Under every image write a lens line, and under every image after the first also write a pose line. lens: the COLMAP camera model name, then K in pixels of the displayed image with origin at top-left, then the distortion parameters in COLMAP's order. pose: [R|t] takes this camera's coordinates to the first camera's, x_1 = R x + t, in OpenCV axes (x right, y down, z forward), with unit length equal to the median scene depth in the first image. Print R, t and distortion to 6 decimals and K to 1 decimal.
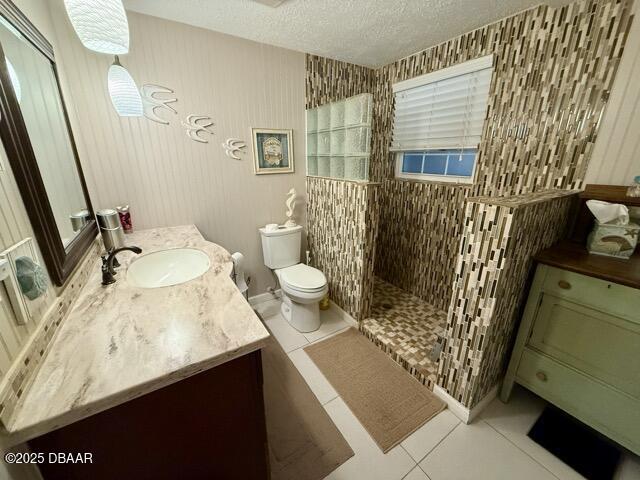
lens RADIAL K [[254.5, 0, 318.0], [0, 254.5, 239.7], [0, 0, 1]] dist [0.000015, 0.000268]
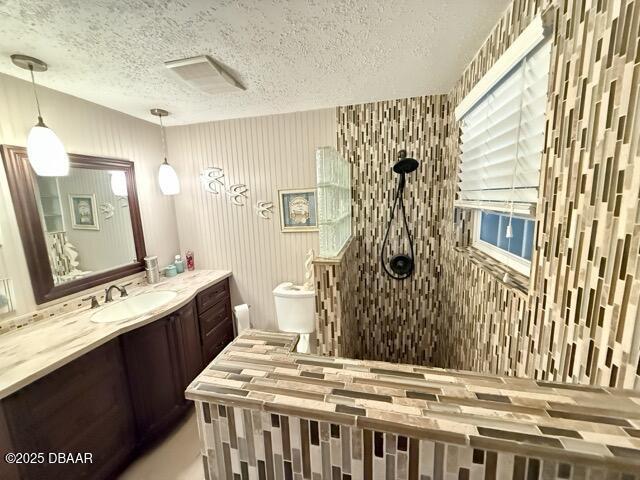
lens RADIAL K [[254.5, 0, 318.0], [0, 254.5, 239.7], [0, 0, 1]] dist [0.000015, 0.000268]
pose [[0.703401, 0.087407, -0.705399, 0.669743], [-0.182503, 0.981349, -0.060386, -0.219563], [0.686965, 0.171213, 0.706233, 0.435741]]
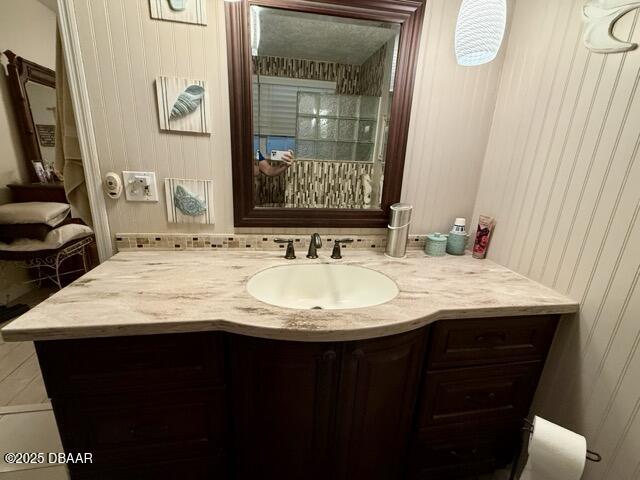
lens RADIAL K [[283.2, 0, 320.0], [0, 283.2, 240.0], [0, 0, 1]] dist [0.000863, 0.000394]
pose [[-0.391349, 0.234965, -0.889740, 0.050548], [-0.327421, 0.868033, 0.373247, -0.190917], [0.860024, 0.437389, -0.262771, 0.769285]]
